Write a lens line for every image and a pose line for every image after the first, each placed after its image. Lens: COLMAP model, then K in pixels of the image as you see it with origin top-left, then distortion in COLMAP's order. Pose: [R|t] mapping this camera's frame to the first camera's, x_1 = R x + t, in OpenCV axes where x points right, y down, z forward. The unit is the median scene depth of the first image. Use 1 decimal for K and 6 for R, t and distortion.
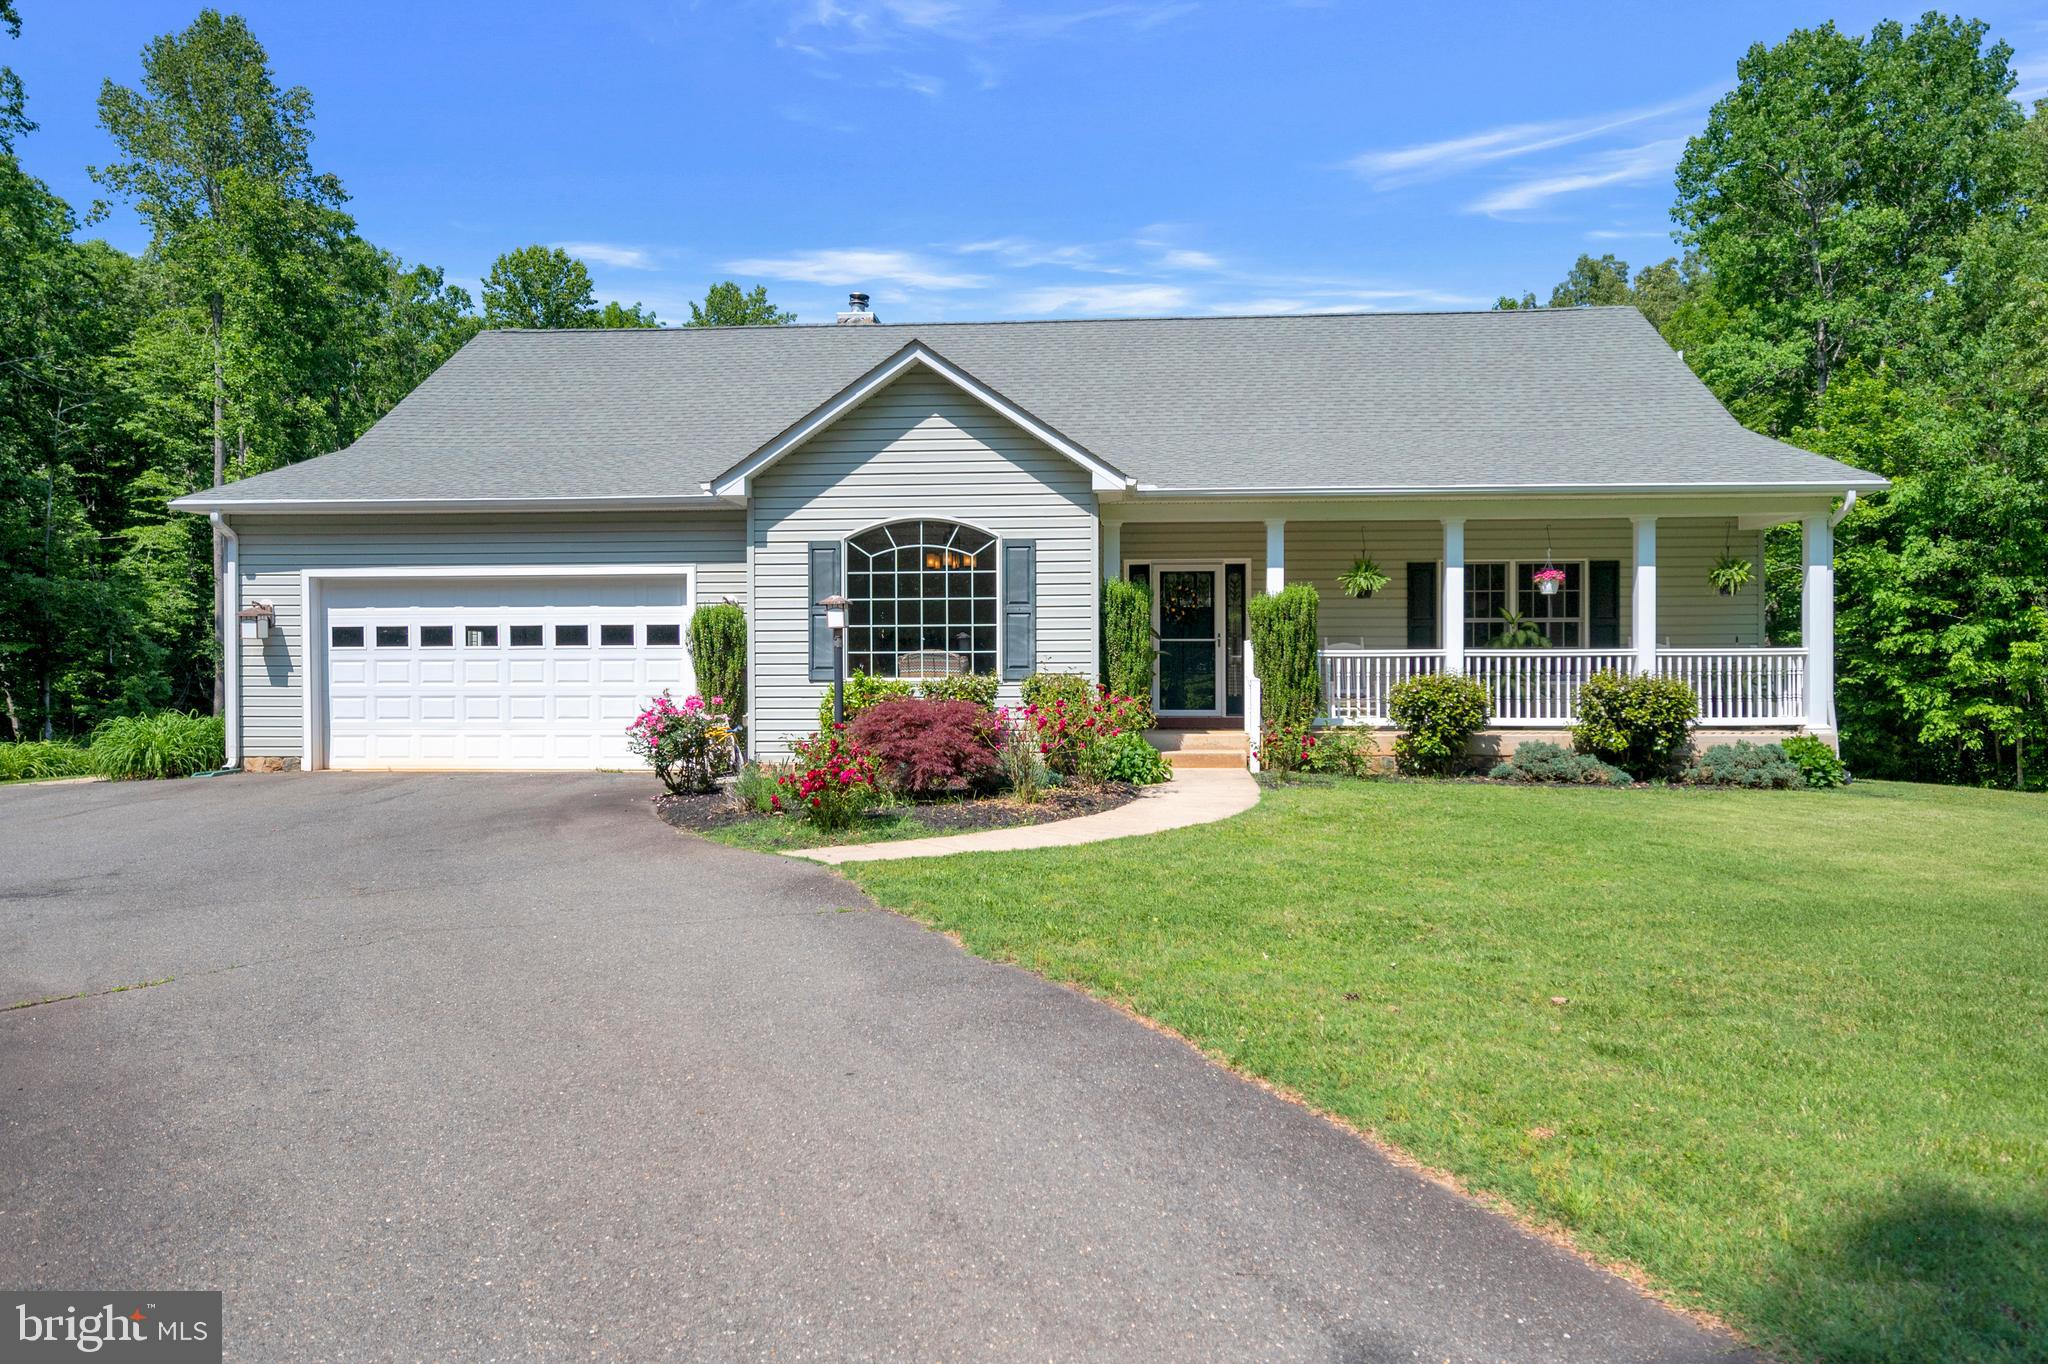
lens RADIAL K [[1422.9, 0, 1016.8], [0, 1422.9, 661.5], [0, 0, 1]] dist [-0.007912, 0.002637]
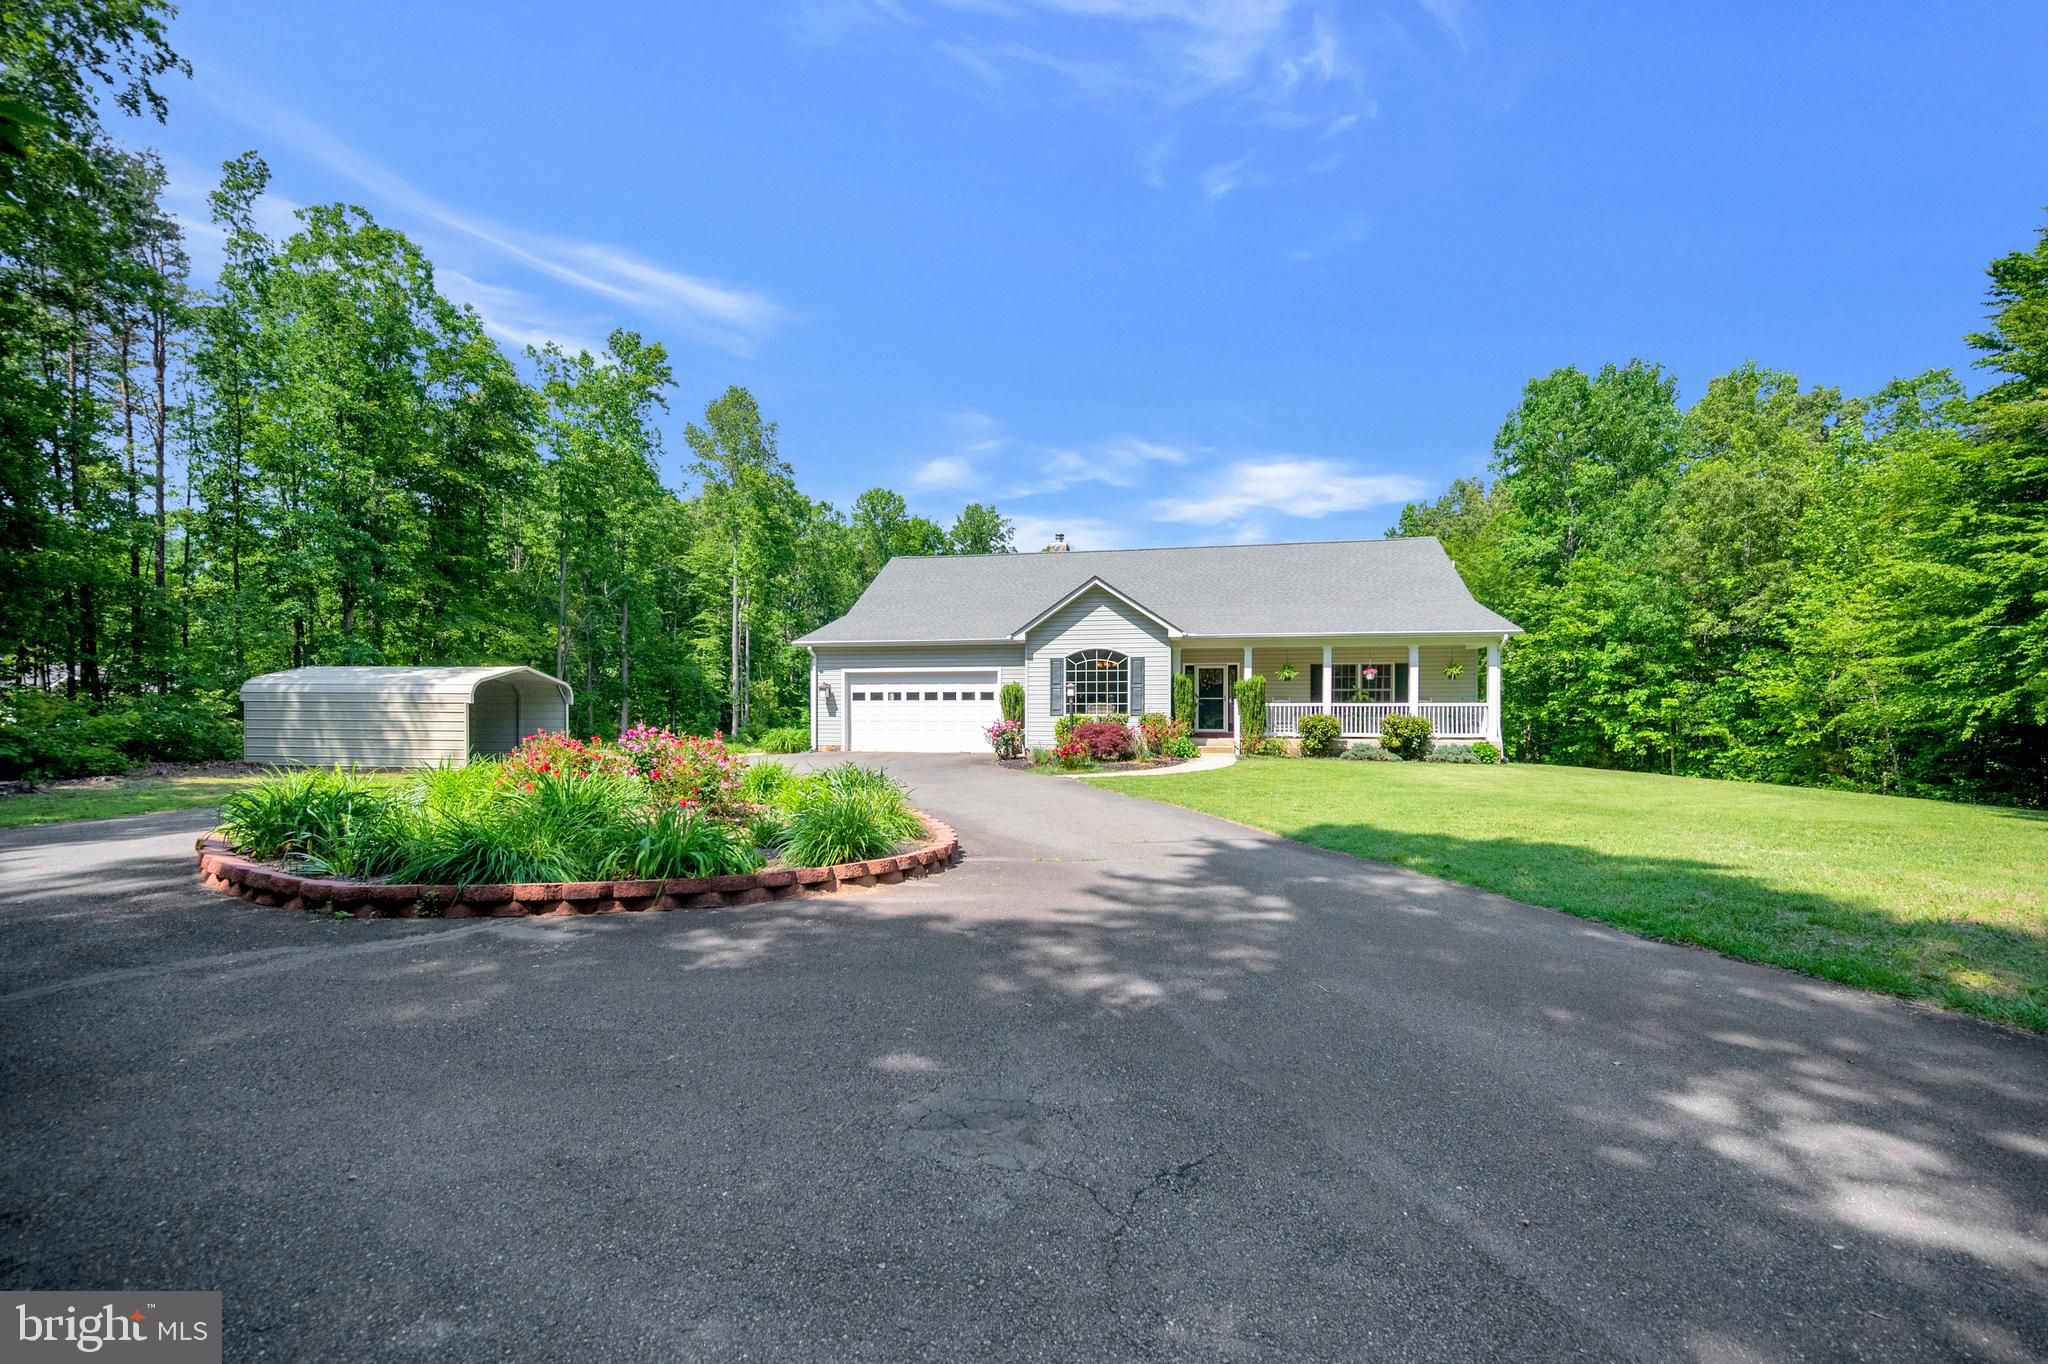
lens RADIAL K [[858.1, 0, 1018.9], [0, 858.1, 694.1], [0, 0, 1]] dist [-0.004880, 0.000041]
pose [[0.991818, 0.001559, -0.127652, -0.011044], [-0.003218, 0.999913, -0.012790, -0.003655], [0.127621, 0.013096, 0.991737, -0.425999]]
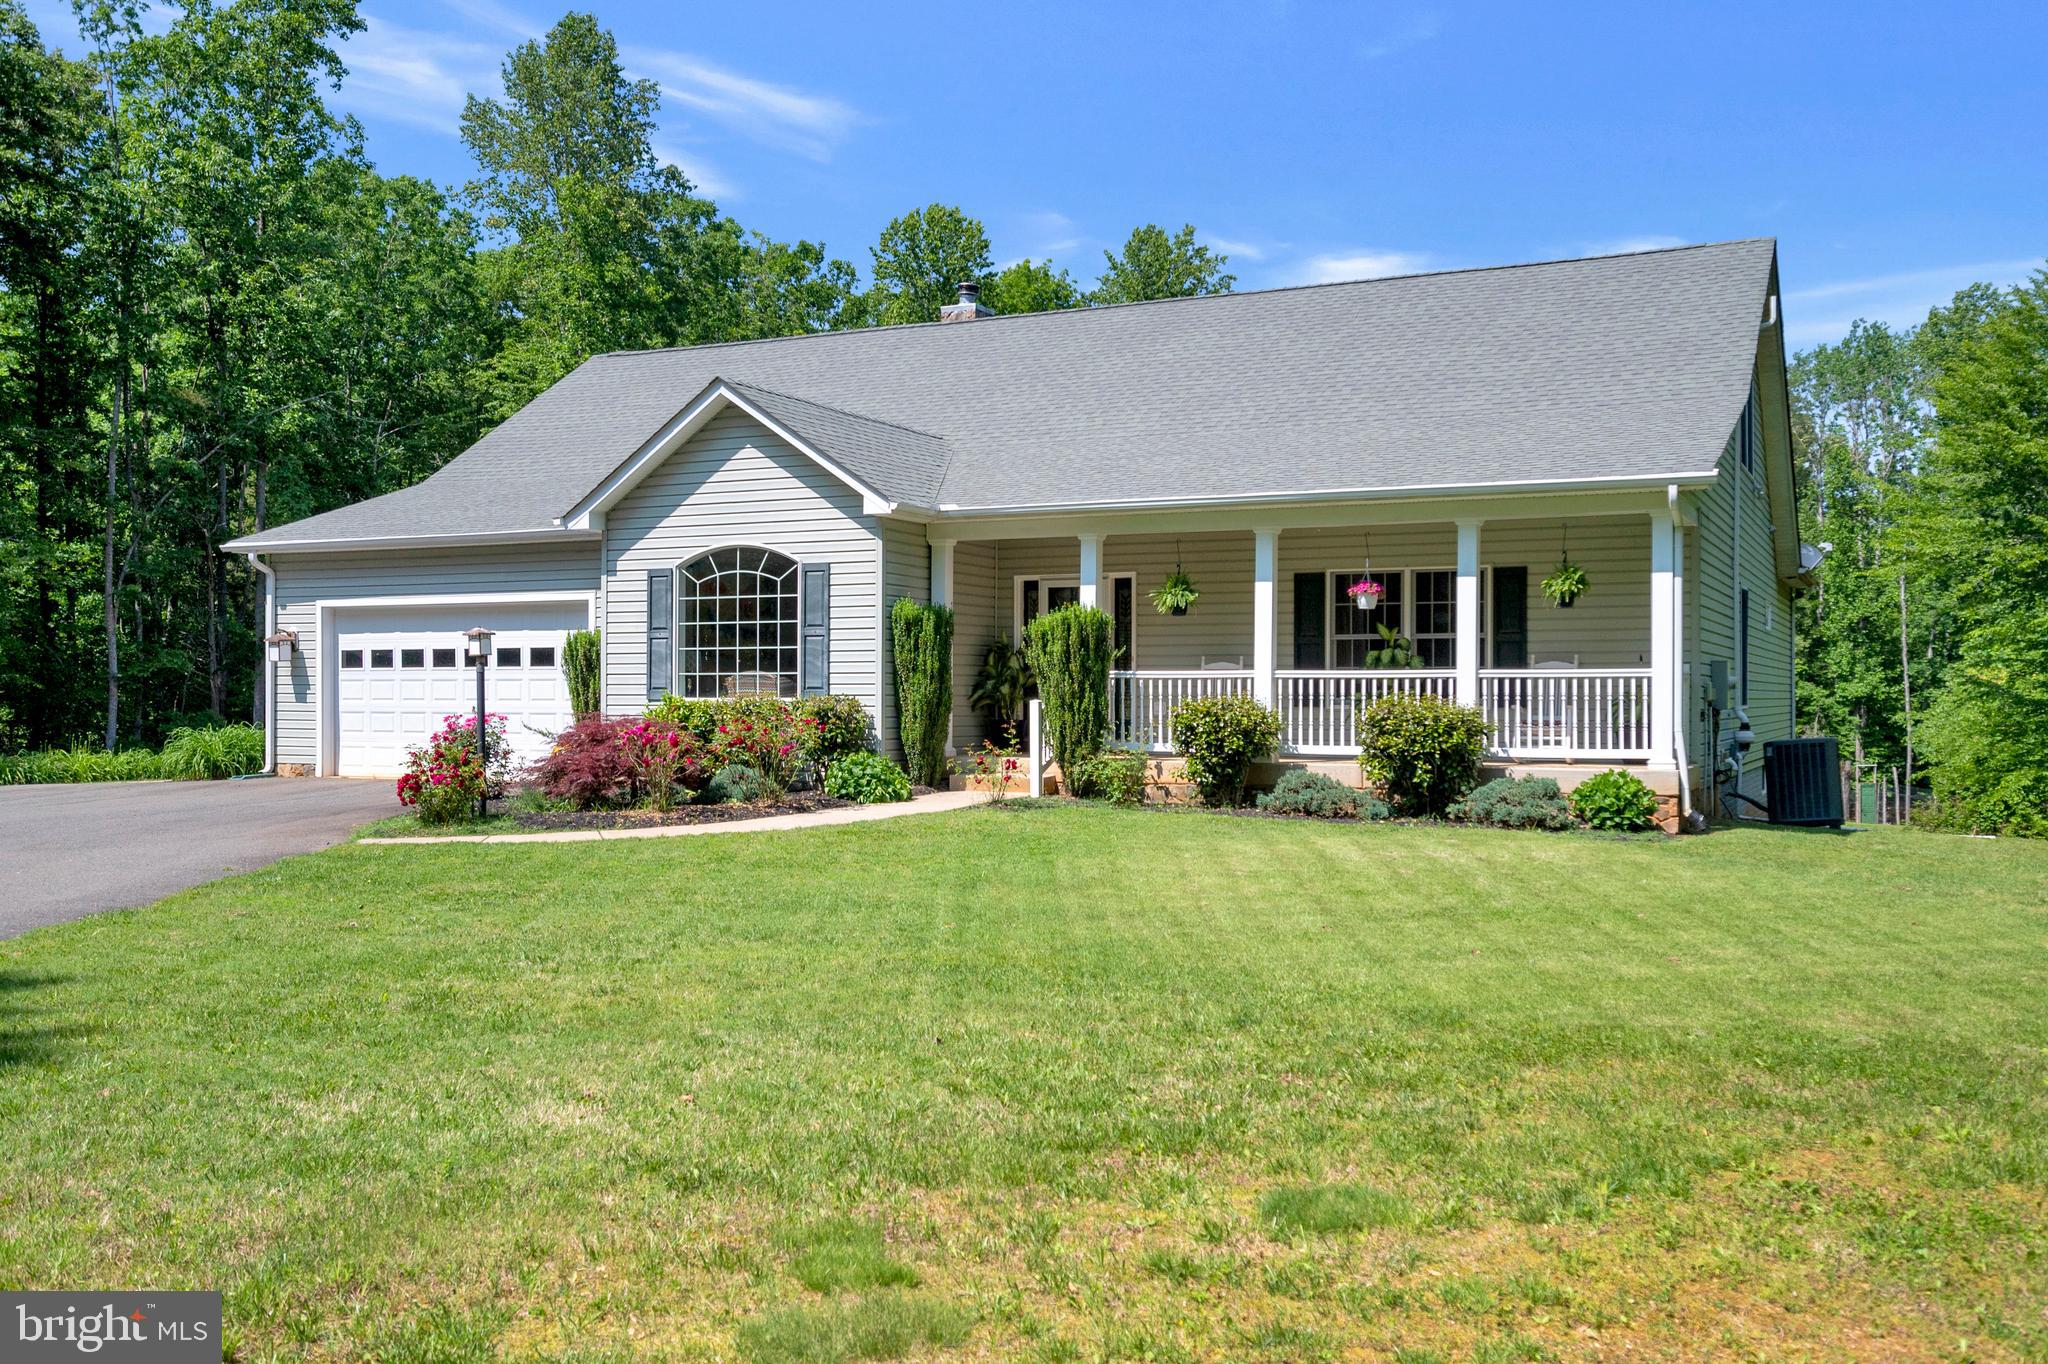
lens RADIAL K [[1881.0, 0, 1039.4], [0, 1881.0, 632.1], [0, 0, 1]] dist [-0.009383, 0.011317]
pose [[0.923076, -0.008178, -0.384531, 0.611496], [-0.000630, 0.999740, -0.022775, -0.005148], [0.384617, 0.021265, 0.922831, -0.170380]]
